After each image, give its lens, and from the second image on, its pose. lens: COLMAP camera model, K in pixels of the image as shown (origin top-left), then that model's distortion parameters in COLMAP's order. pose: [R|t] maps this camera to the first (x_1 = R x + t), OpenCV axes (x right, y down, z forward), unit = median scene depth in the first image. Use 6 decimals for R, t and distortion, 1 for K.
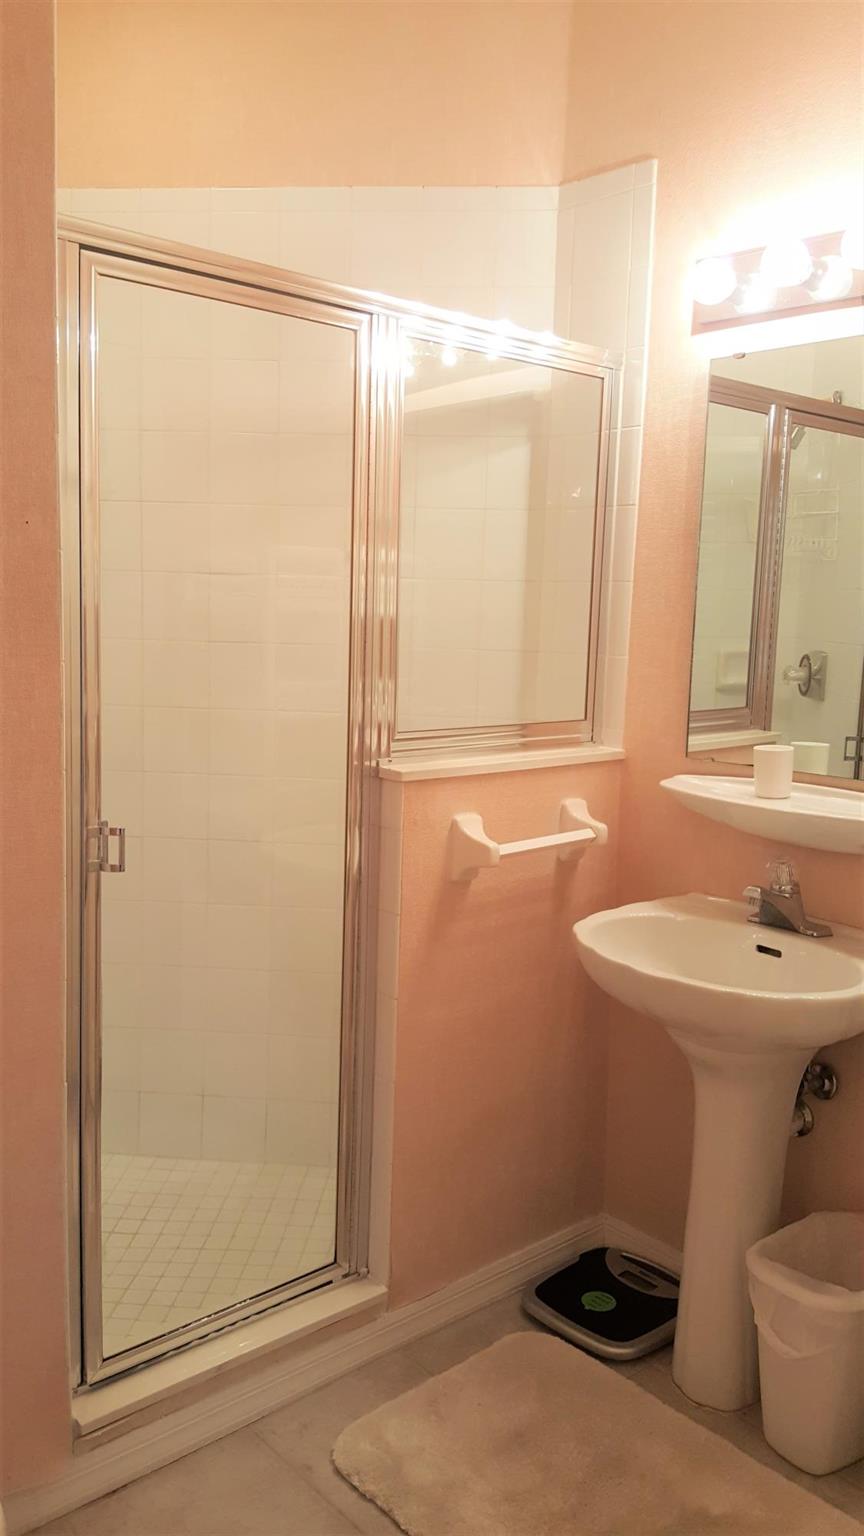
lens RADIAL K [[1228.1, 0, 441.0], [0, 1228.1, 764.9], [0, 0, 1]] dist [0.092555, -0.180192]
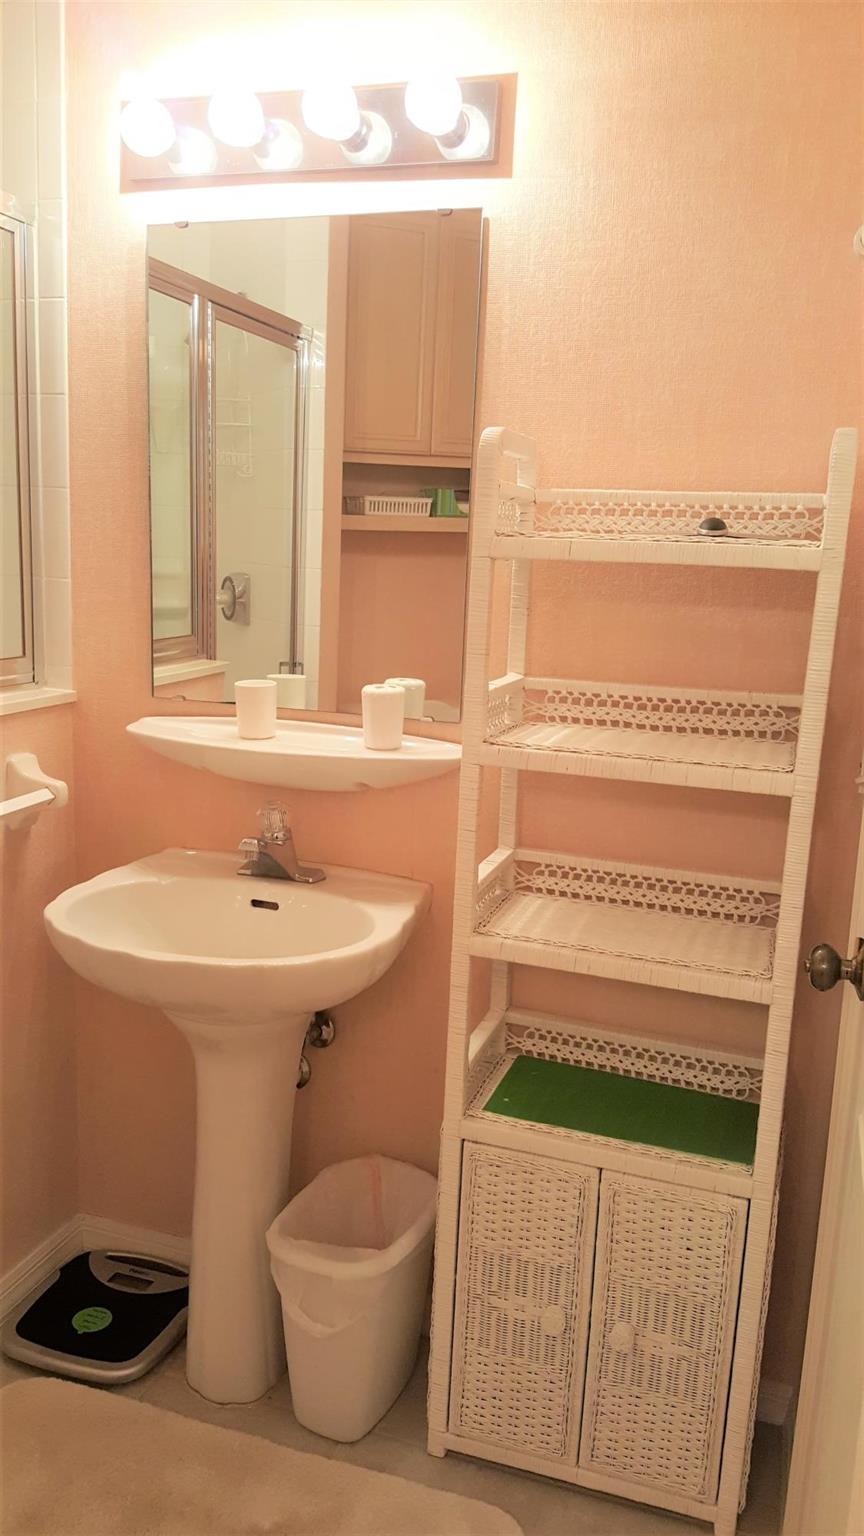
lens RADIAL K [[1228.1, 0, 464.1], [0, 1228.1, 785.5], [0, 0, 1]] dist [0.092555, -0.180192]
pose [[0.873713, -0.088434, 0.478337, -0.032091], [0.050498, 0.994512, 0.091626, -0.012768], [-0.483814, -0.055899, 0.873384, 0.131993]]
